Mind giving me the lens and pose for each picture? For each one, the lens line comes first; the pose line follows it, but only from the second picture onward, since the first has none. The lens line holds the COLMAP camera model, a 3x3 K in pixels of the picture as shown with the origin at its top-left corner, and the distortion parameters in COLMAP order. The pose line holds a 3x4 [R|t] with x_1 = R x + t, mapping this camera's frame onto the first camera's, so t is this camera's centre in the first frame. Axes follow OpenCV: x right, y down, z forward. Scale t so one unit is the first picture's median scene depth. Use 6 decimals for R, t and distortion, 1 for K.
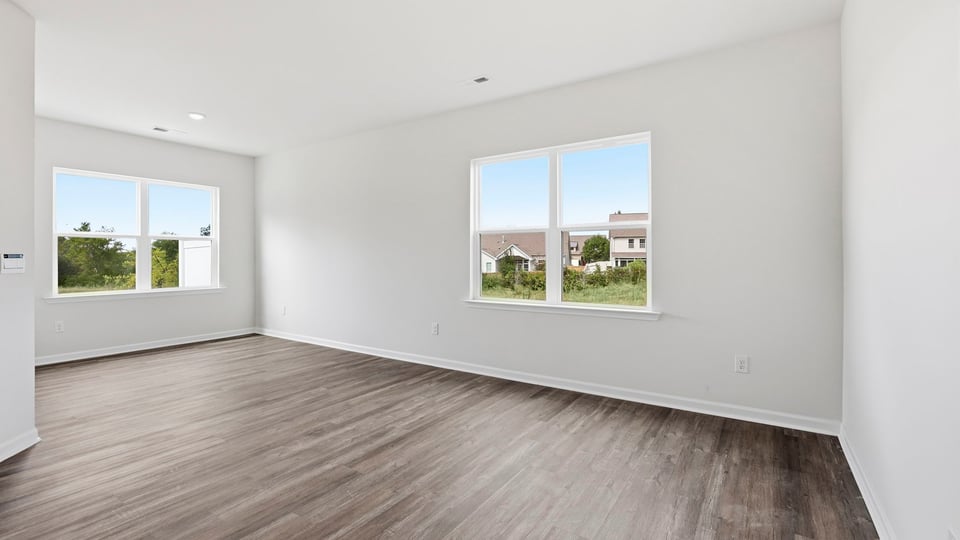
lens RADIAL K [[437.6, 0, 477.2], [0, 437.6, 257.9], [0, 0, 1]] dist [0.000844, 0.000353]
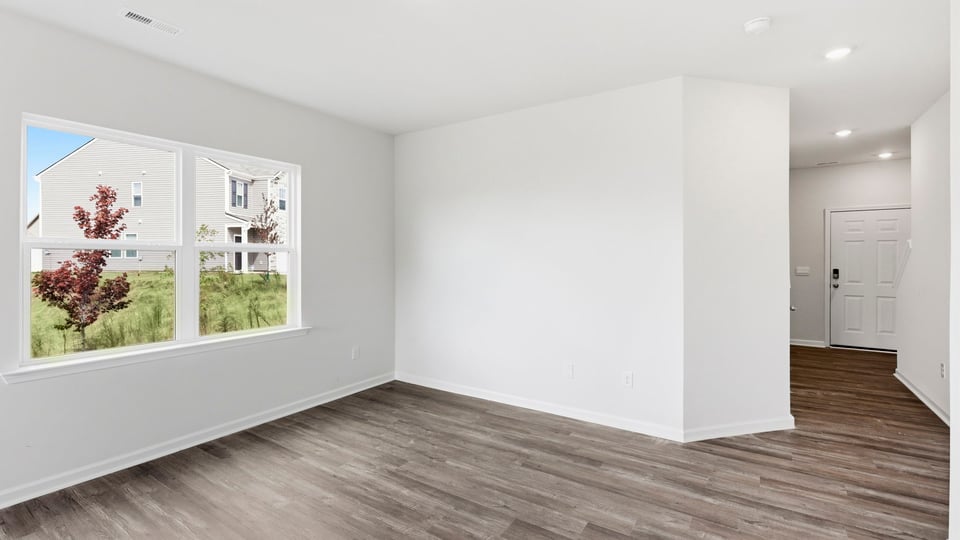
lens RADIAL K [[428.1, 0, 478.8], [0, 428.1, 263.7], [0, 0, 1]] dist [-0.001316, 0.000201]
pose [[0.000915, -0.007562, 0.999971, -0.755801], [0.001306, 0.999971, 0.007561, -0.051888], [-0.999999, 0.001299, 0.000925, 0.597937]]
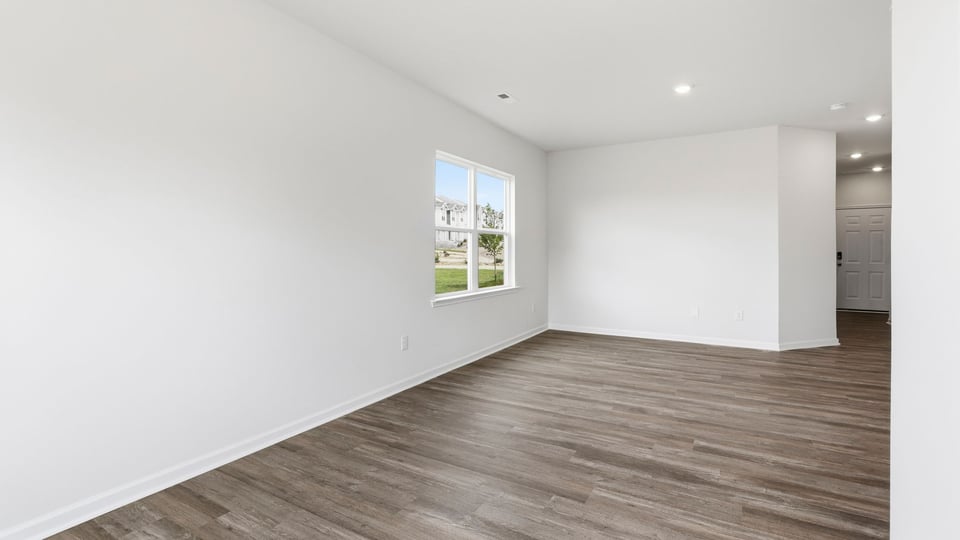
lens RADIAL K [[437.6, 0, 477.2], [0, 437.6, 257.9], [0, 0, 1]] dist [0.000844, 0.000353]
pose [[-0.067252, -0.007747, 0.997706, -1.312636], [0.000593, 0.999969, 0.007804, 0.002291], [-0.997736, 0.001117, -0.067246, 1.342249]]
